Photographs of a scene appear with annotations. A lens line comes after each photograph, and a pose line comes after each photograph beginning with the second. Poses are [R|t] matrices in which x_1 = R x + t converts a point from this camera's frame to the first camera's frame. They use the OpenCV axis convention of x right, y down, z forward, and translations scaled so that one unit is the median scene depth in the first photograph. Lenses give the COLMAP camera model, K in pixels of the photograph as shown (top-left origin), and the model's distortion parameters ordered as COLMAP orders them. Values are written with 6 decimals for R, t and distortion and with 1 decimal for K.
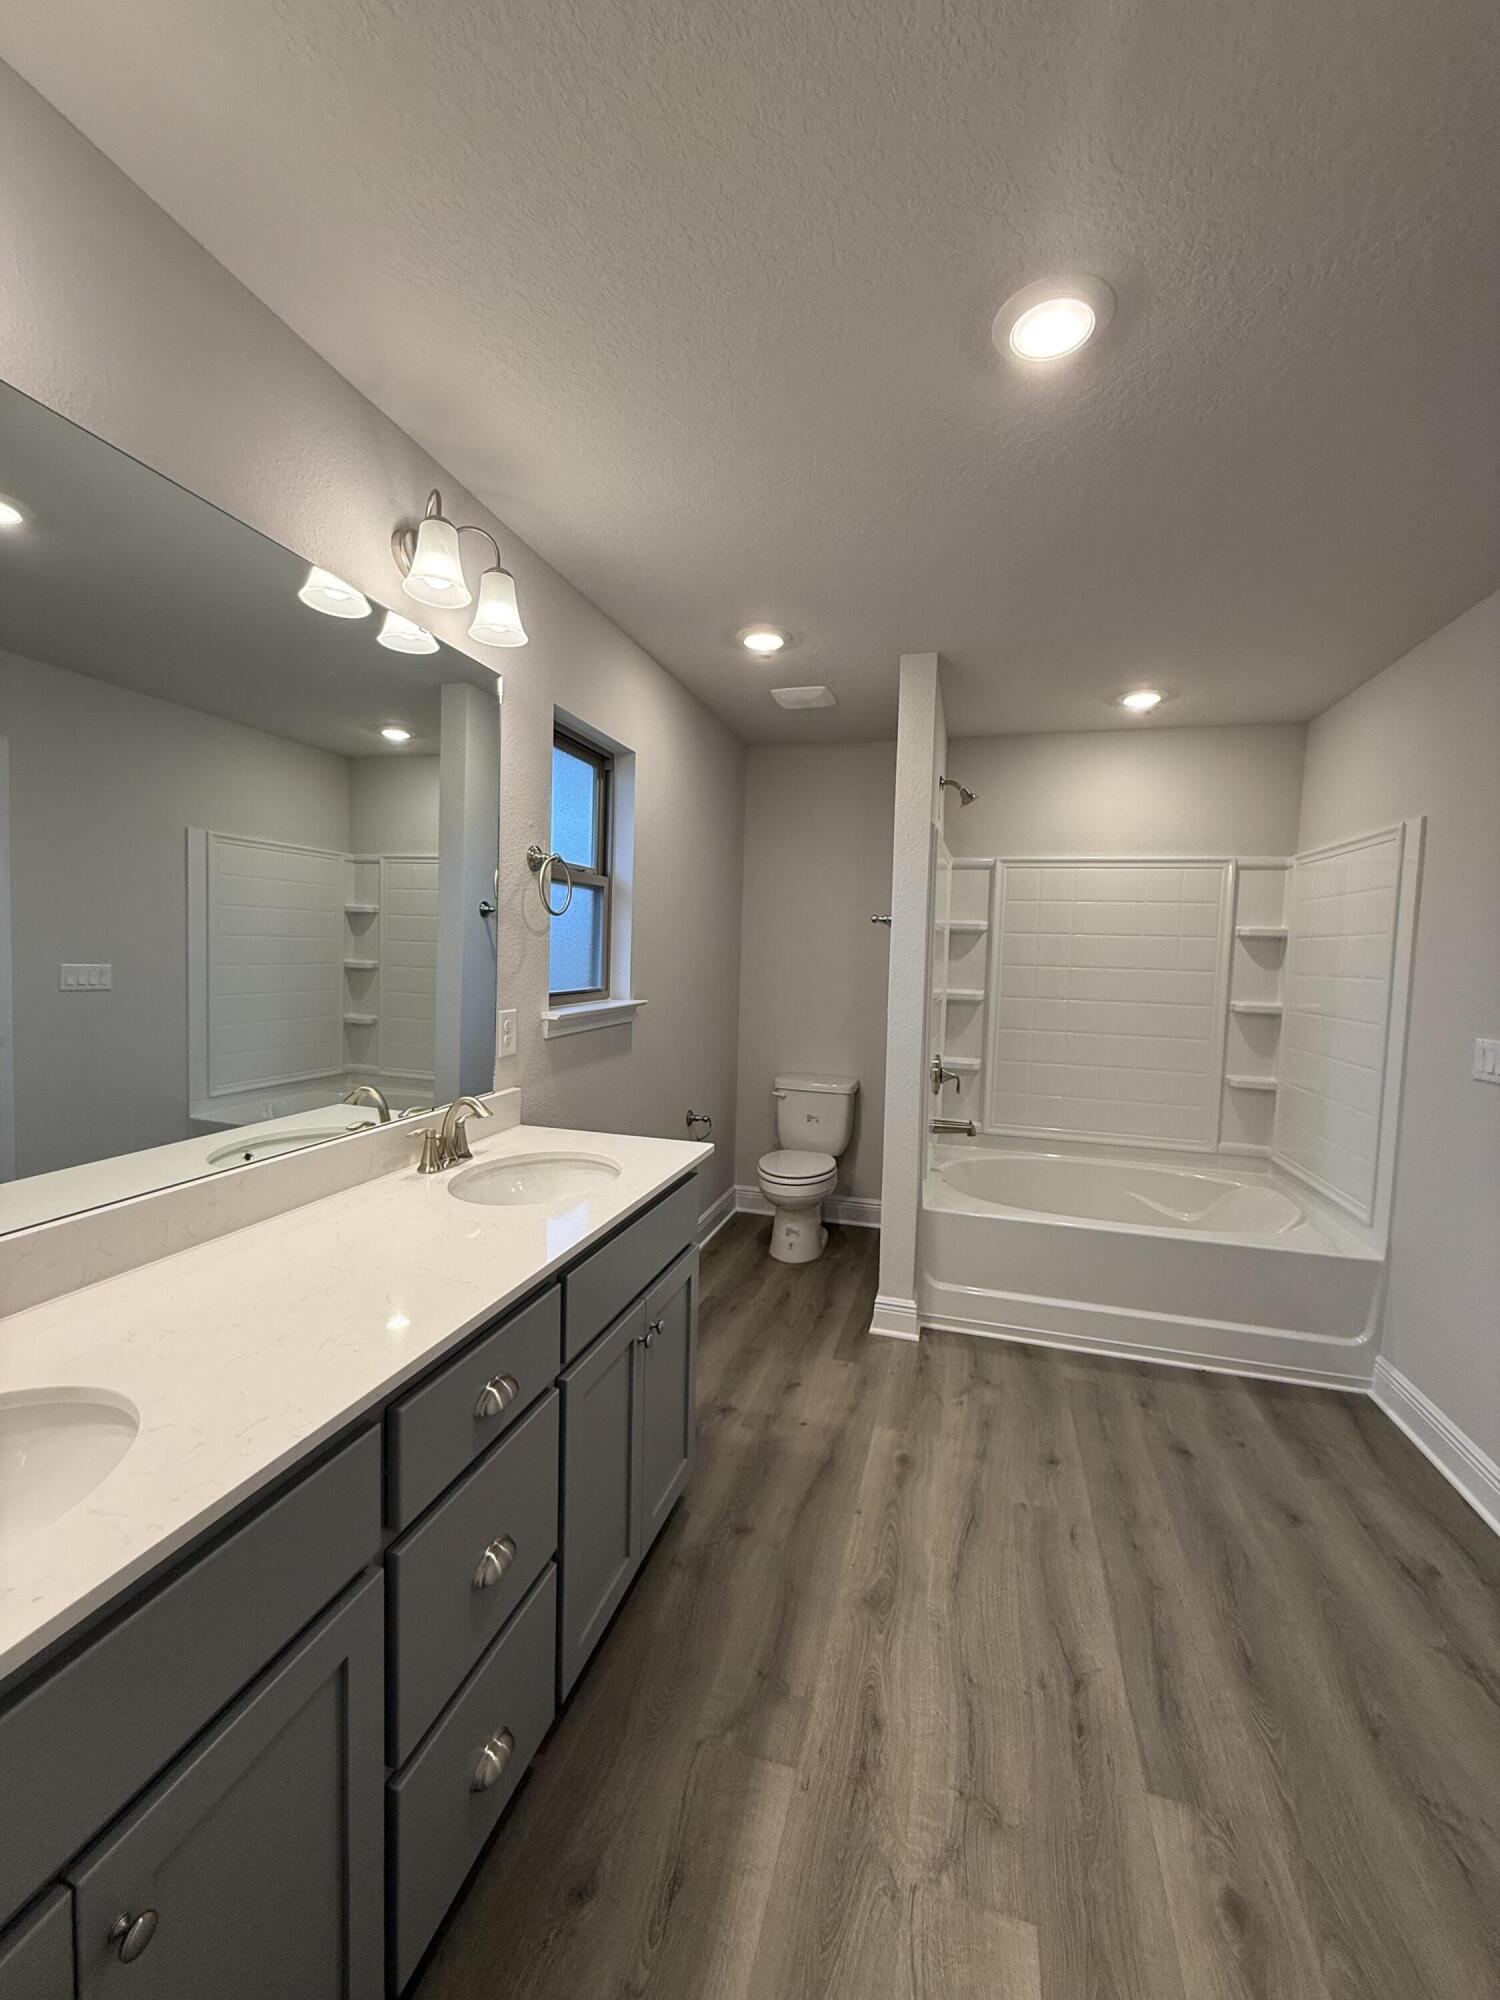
lens RADIAL K [[784.6, 0, 745.1], [0, 784.6, 996.3], [0, 0, 1]] dist [-0.007121, 0.000415]
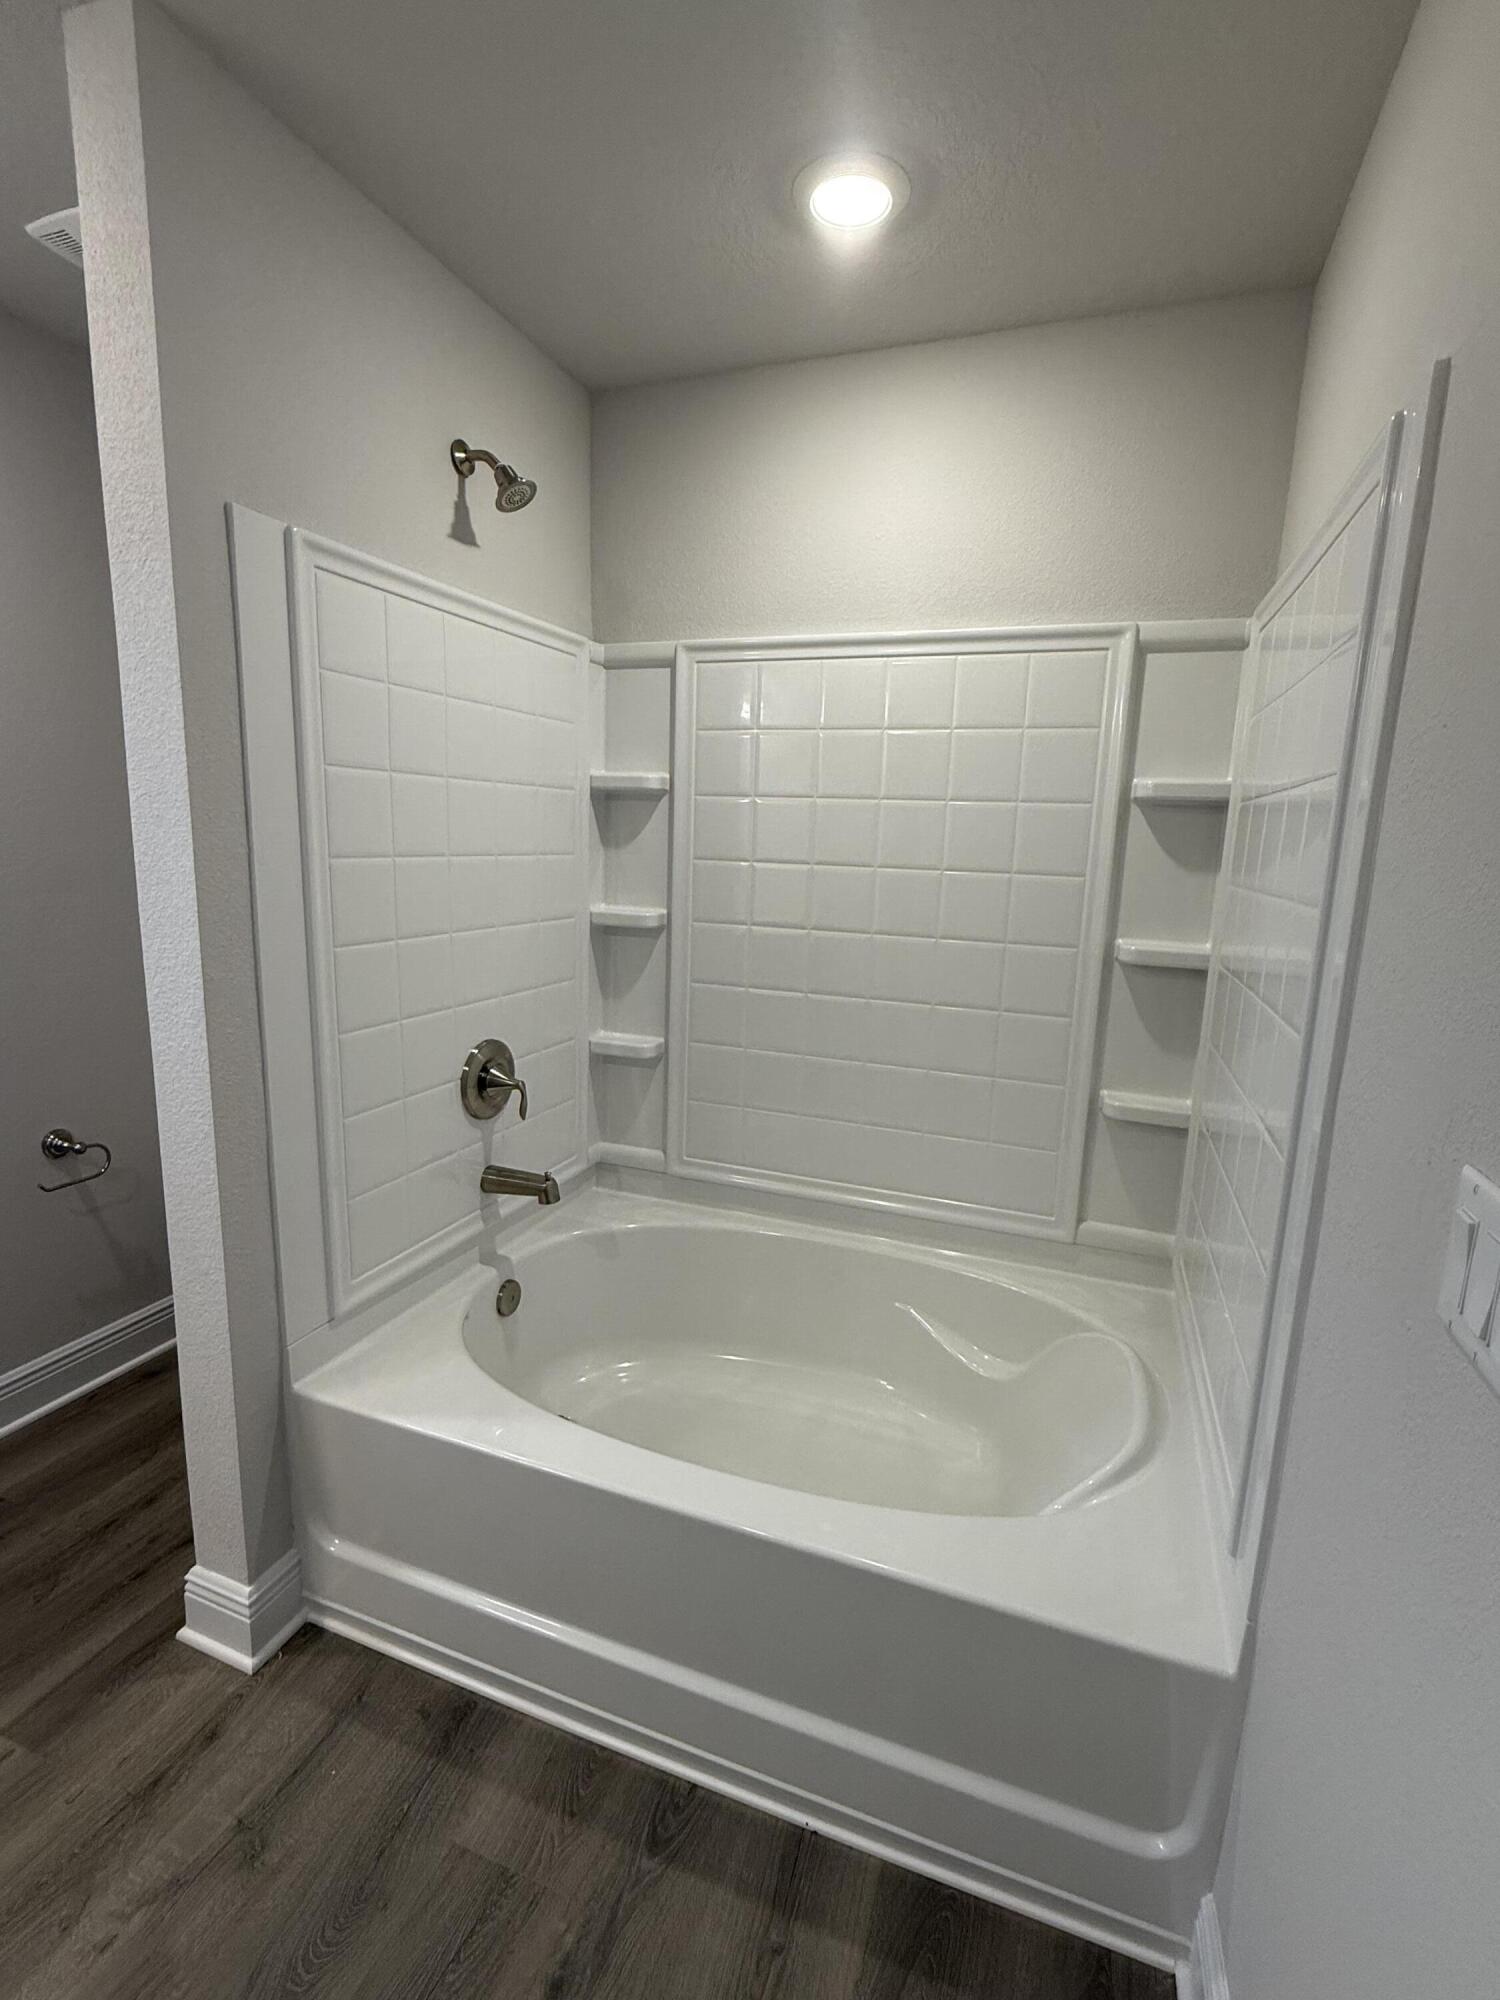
lens RADIAL K [[935.6, 0, 746.2], [0, 935.6, 1001.7], [0, 0, 1]] dist [-0.001199, -0.001291]
pose [[0.997163, 0.018127, -0.073057, 0.447756], [-0.009747, 0.993494, 0.113463, -0.018683], [0.074639, -0.112429, 0.990853, 0.422675]]
